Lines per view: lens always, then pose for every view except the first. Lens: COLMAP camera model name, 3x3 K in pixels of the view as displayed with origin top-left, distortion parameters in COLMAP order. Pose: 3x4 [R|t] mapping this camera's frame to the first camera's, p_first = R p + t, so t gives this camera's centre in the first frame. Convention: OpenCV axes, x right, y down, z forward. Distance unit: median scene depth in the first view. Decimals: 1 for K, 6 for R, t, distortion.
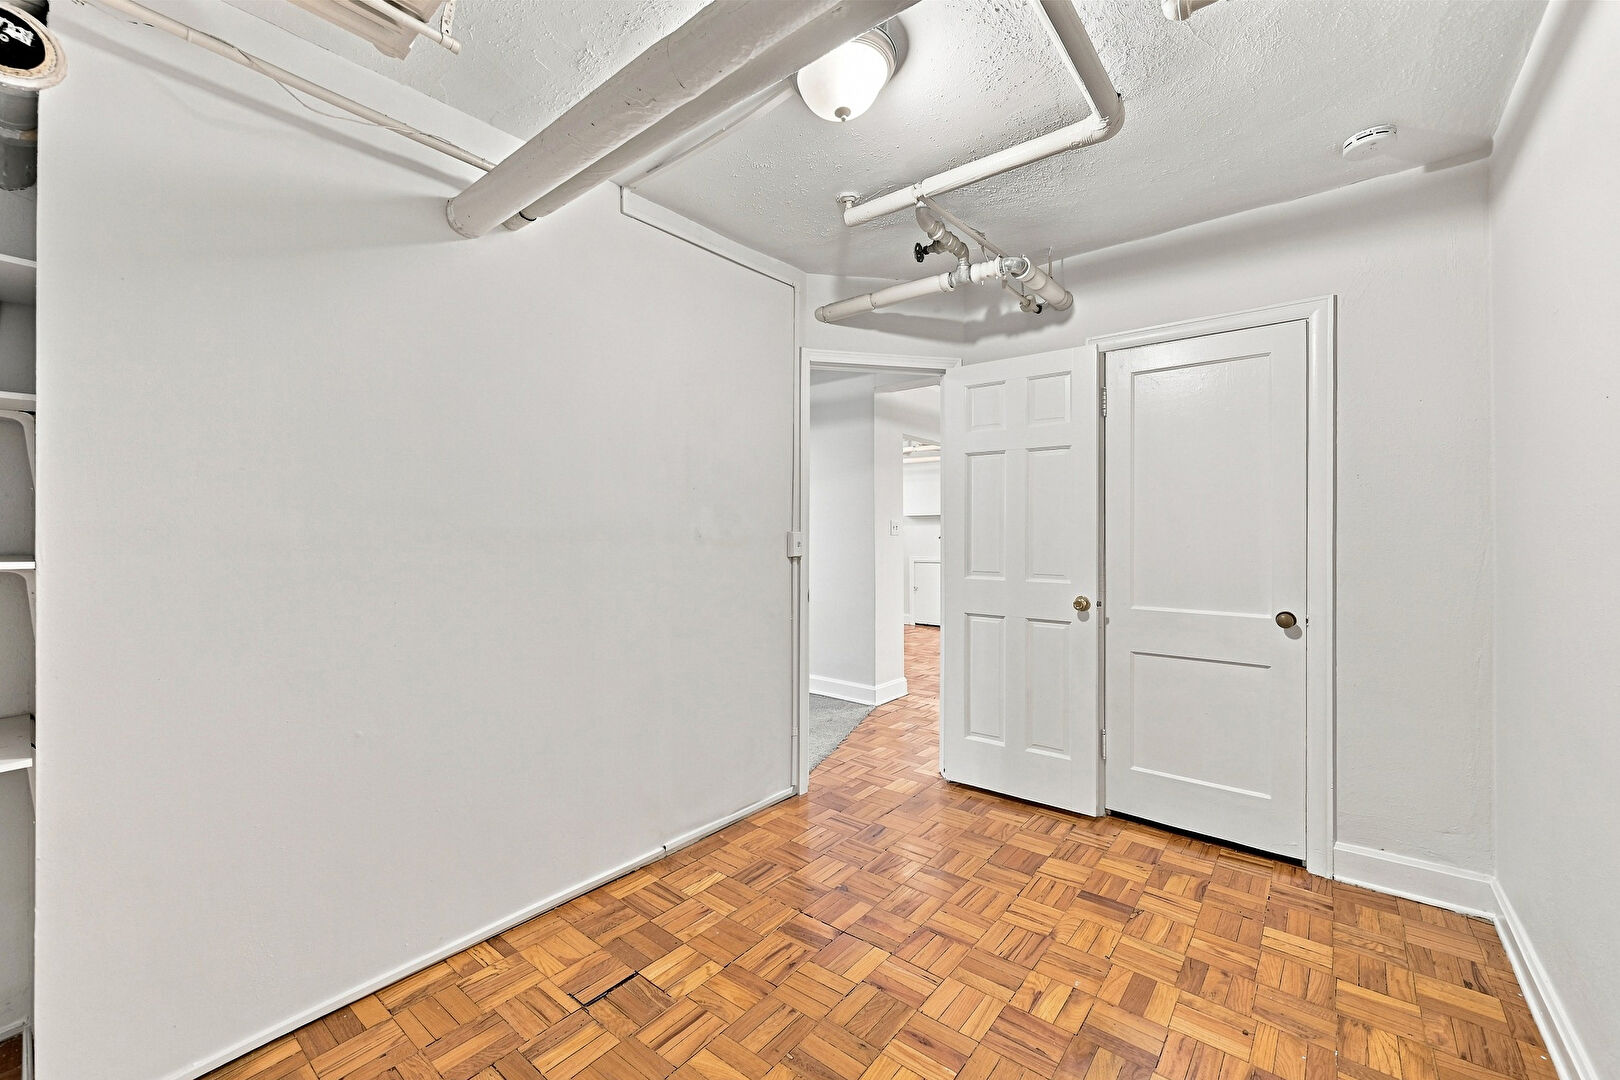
lens RADIAL K [[651.3, 0, 810.0], [0, 651.3, 535.2], [0, 0, 1]] dist [0.000571, 0.000051]
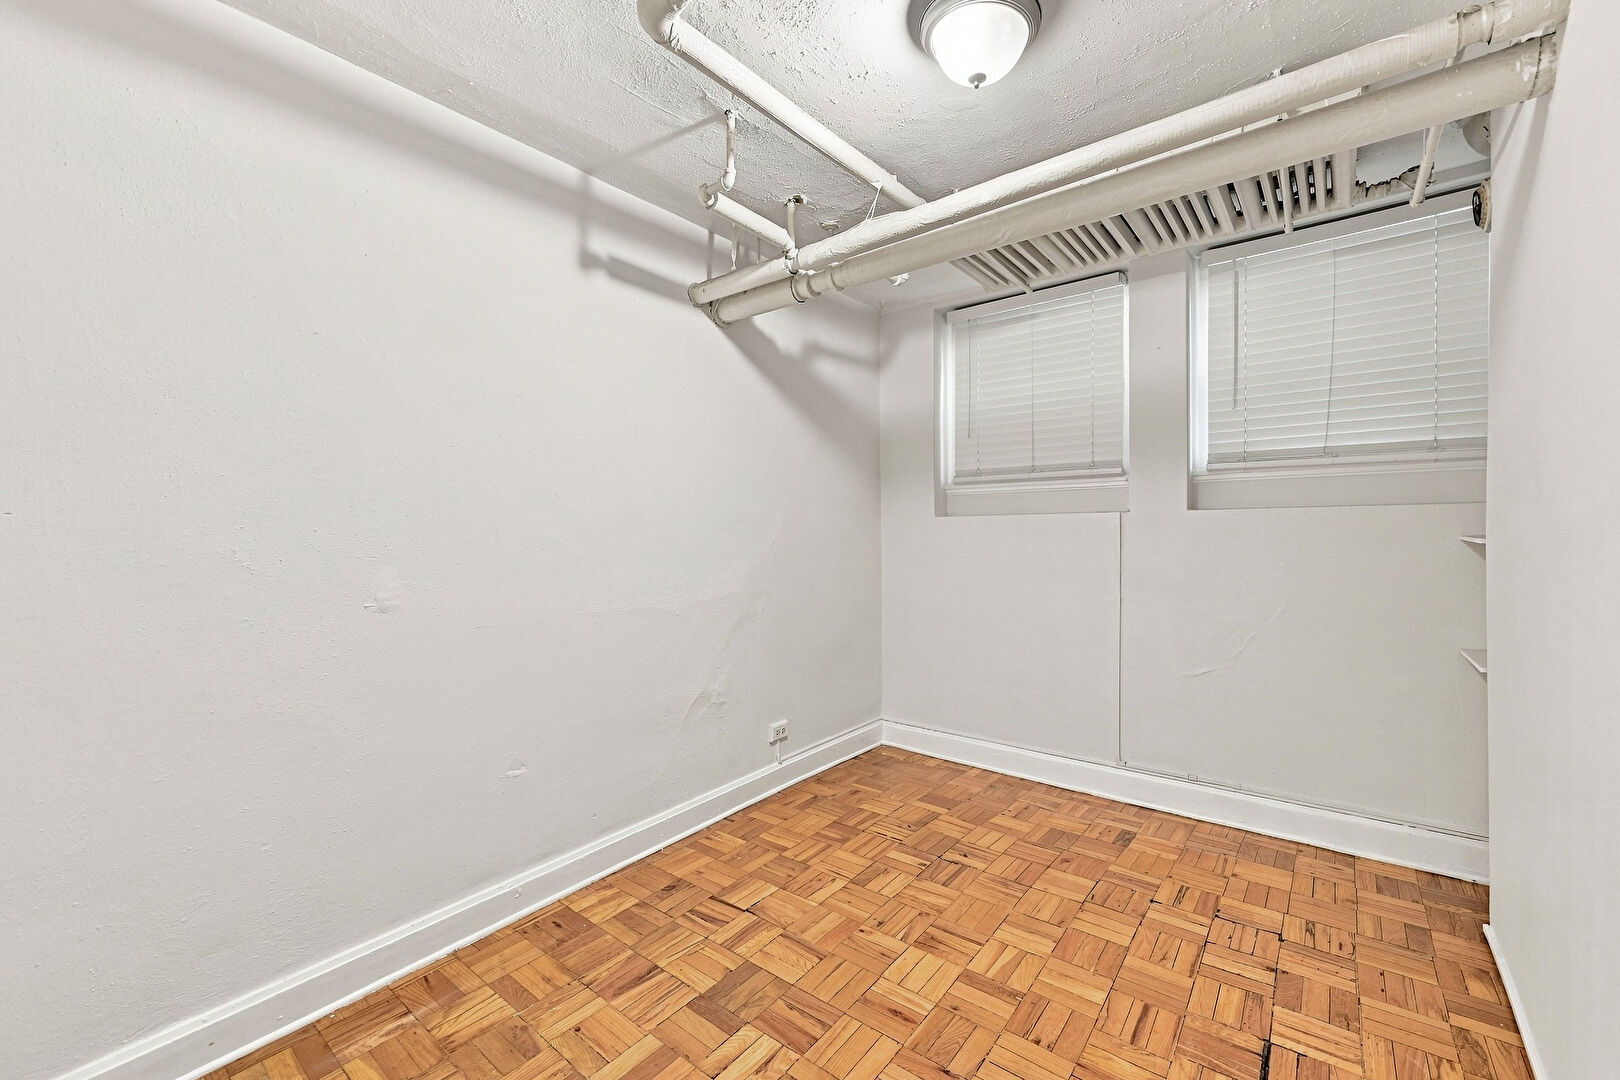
lens RADIAL K [[651.3, 0, 810.2], [0, 651.3, 536.7], [0, 0, 1]] dist [0.000571, 0.000051]
pose [[-0.999876, 0.015235, -0.003880, 0.296861], [0.015160, 0.999711, 0.018656, -0.011141], [0.004163, 0.018595, -0.999818, 1.965661]]
